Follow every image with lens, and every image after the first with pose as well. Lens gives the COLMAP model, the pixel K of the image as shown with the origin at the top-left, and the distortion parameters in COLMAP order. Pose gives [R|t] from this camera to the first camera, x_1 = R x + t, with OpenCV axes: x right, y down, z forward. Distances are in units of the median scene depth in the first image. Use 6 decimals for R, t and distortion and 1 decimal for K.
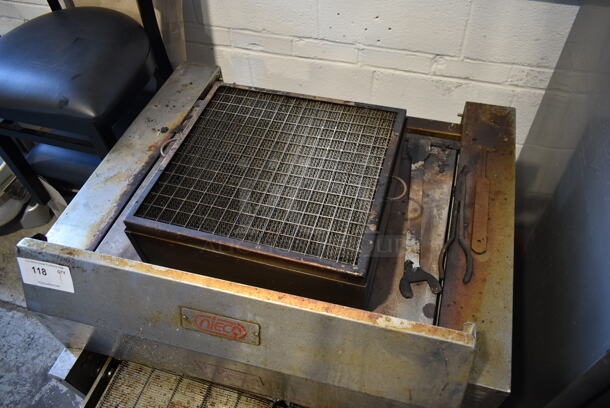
lens RADIAL K [[460.6, 0, 308.7], [0, 460.6, 204.3], [0, 0, 1]] dist [-0.009935, 0.006916]
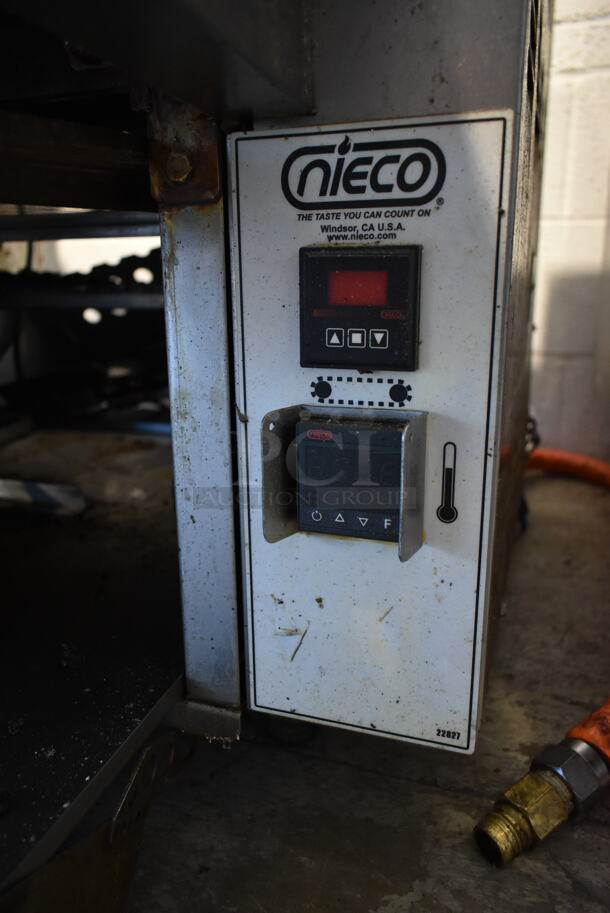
lens RADIAL K [[689.4, 0, 305.0], [0, 689.4, 456.5], [0, 0, 1]] dist [-0.009935, 0.006916]
pose [[0.998384, 0.046885, -0.032122, 0.242840], [-0.056827, 0.815280, -0.576272, 0.695627], [-0.000831, 0.577166, 0.816626, 0.763480]]
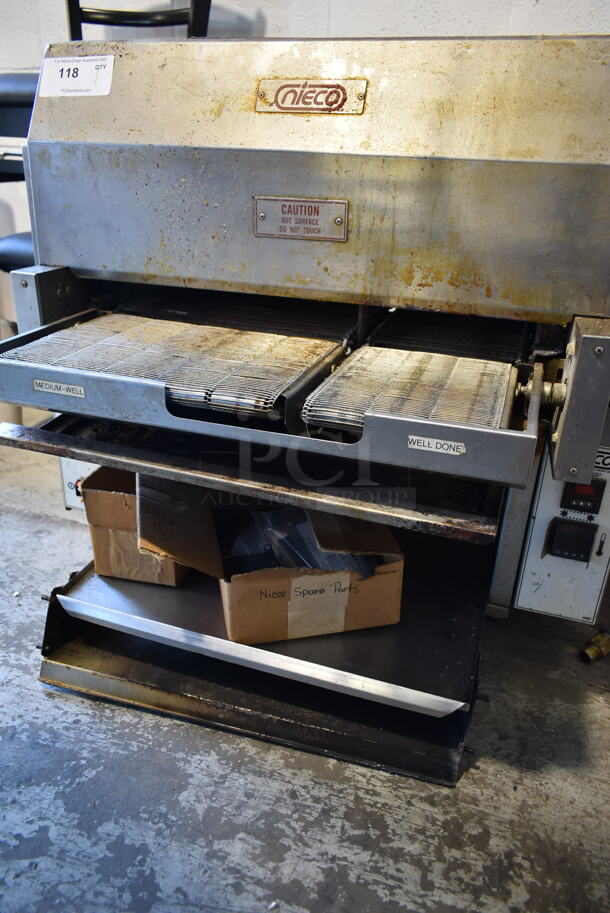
lens RADIAL K [[689.4, 0, 305.0], [0, 689.4, 456.5], [0, 0, 1]] dist [-0.009935, 0.006916]
pose [[0.995444, 0.095309, 0.002653, -0.099964], [-0.084697, 0.896702, -0.434456, 0.856839], [-0.043787, 0.432252, 0.900689, 0.166613]]
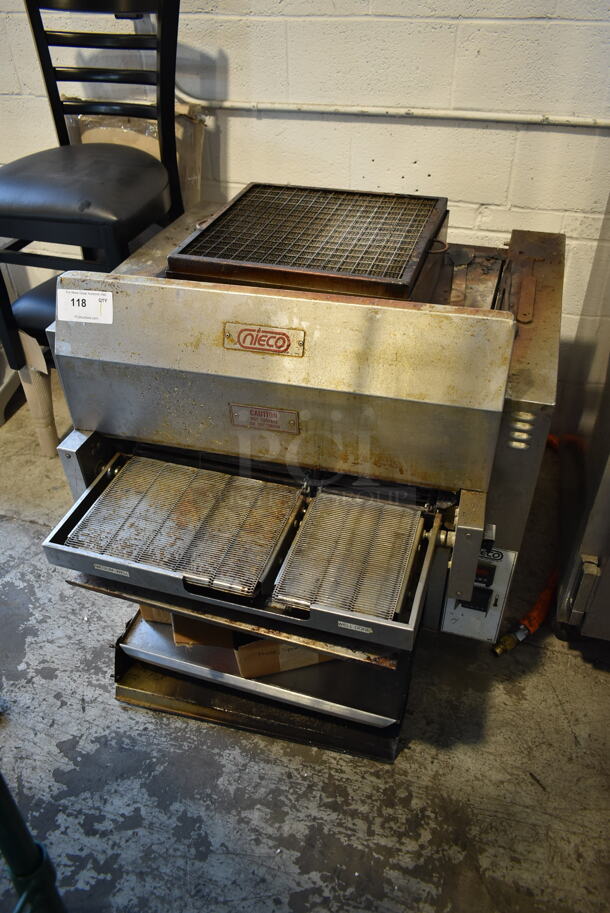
lens RADIAL K [[689.4, 0, 305.0], [0, 689.4, 456.5], [0, 0, 1]] dist [-0.009935, 0.006916]
pose [[0.999525, 0.030742, -0.002358, -0.061431], [-0.030610, 0.980232, -0.195468, 0.541493], [-0.003697, 0.195447, 0.980707, -0.285148]]
